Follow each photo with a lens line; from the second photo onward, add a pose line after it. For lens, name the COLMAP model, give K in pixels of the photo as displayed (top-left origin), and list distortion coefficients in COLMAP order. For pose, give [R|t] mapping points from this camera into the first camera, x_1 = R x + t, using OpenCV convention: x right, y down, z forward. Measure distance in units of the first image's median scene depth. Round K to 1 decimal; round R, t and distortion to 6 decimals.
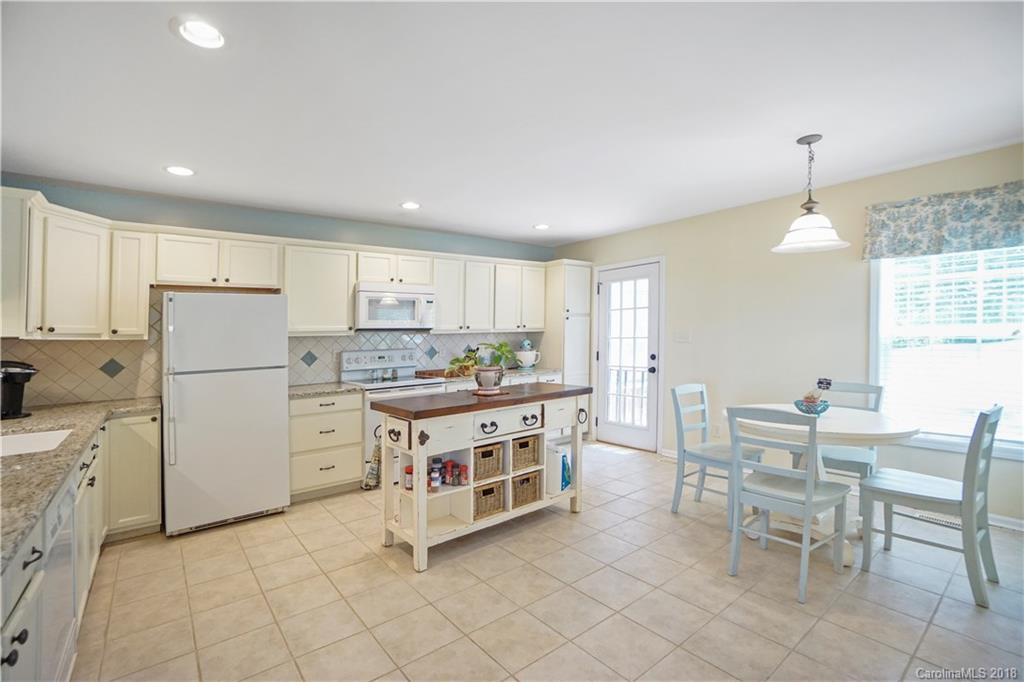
lens RADIAL K [[468.1, 0, 510.2], [0, 468.1, 340.1], [0, 0, 1]] dist [-0.016825, 0.002115]
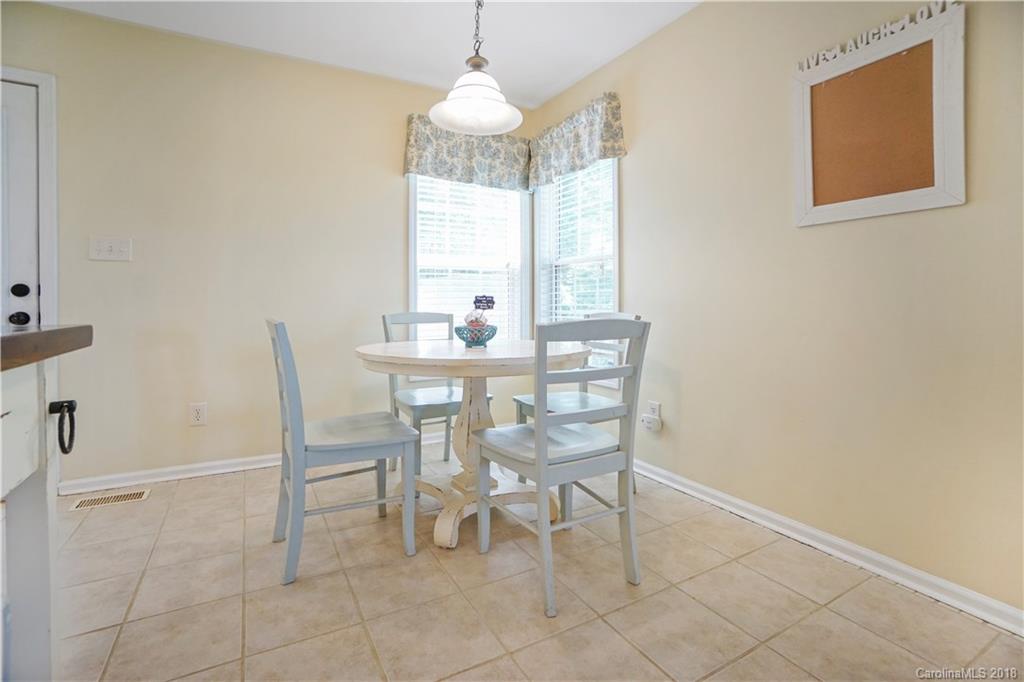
lens RADIAL K [[468.1, 0, 499.4], [0, 468.1, 314.8], [0, 0, 1]] dist [-0.016825, 0.002115]
pose [[0.173218, -0.003748, 0.984876, -0.081830], [0.005173, 0.999982, 0.002895, 0.100861], [-0.984870, 0.004594, 0.173234, 0.752519]]
